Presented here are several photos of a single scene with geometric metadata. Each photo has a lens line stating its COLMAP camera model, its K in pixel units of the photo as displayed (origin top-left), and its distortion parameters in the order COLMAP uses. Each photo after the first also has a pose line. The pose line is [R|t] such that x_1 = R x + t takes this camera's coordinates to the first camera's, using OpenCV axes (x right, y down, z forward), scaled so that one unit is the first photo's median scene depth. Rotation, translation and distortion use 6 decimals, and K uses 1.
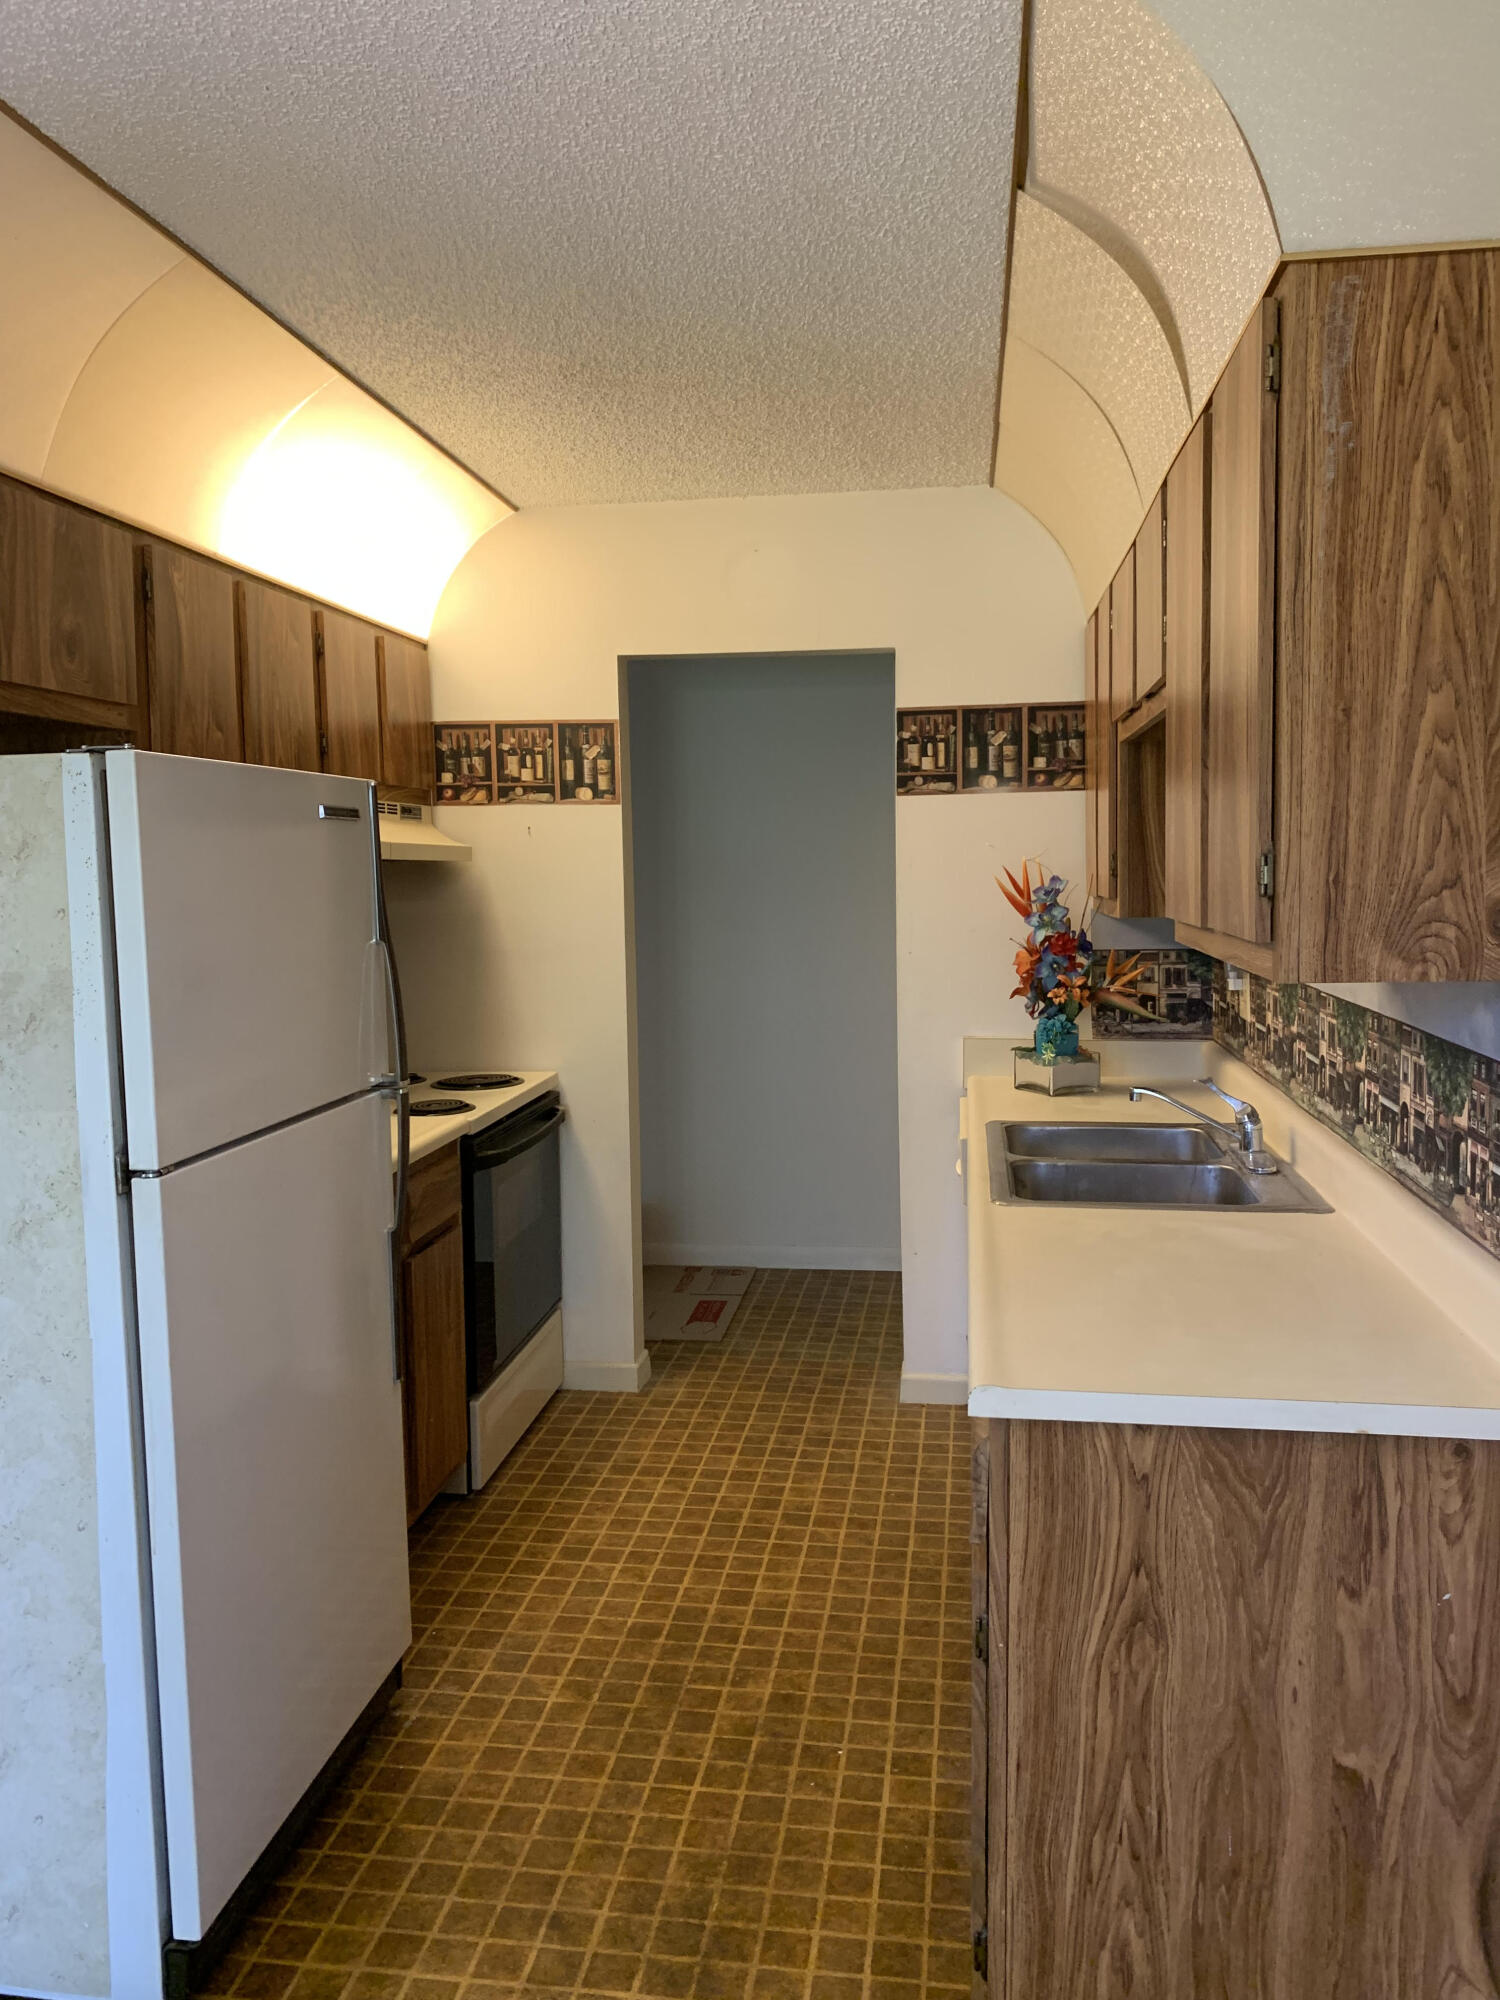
lens RADIAL K [[1556.4, 0, 742.2], [0, 1556.4, 997.6], [0, 0, 1]] dist [0.033209, -0.033515]
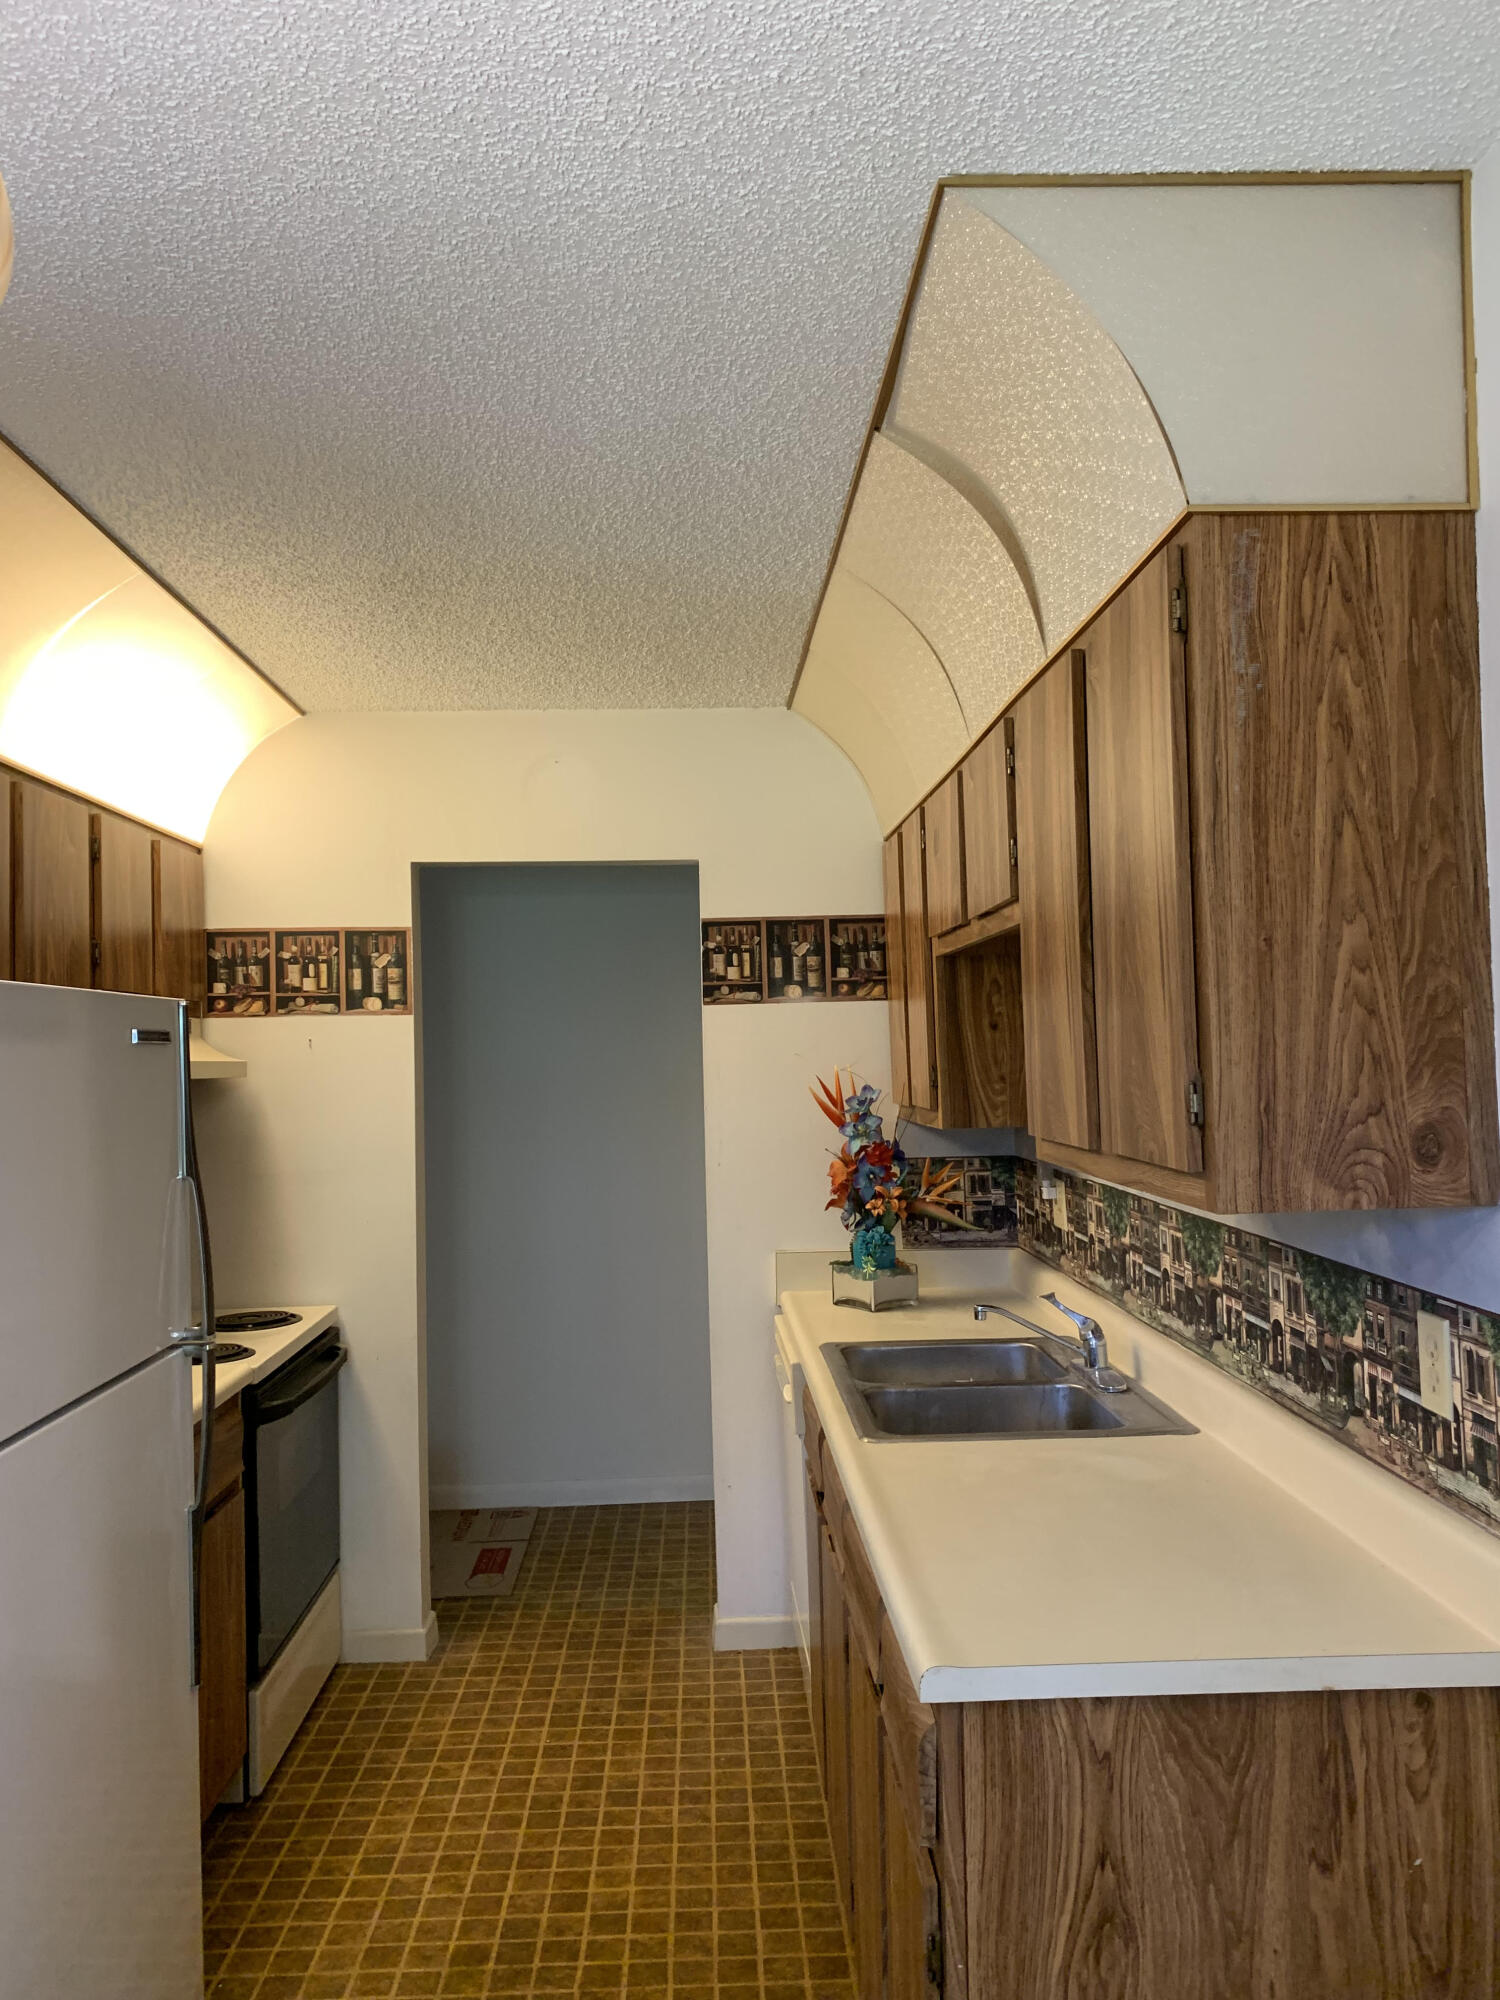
lens RADIAL K [[1560.4, 0, 734.3], [0, 1560.4, 997.8], [0, 0, 1]] dist [0.016827, -0.009752]
pose [[0.984090, -0.002519, 0.177654, -0.107970], [0.024681, 0.992143, -0.122647, -0.026338], [-0.175950, 0.125080, 0.976420, 0.068586]]
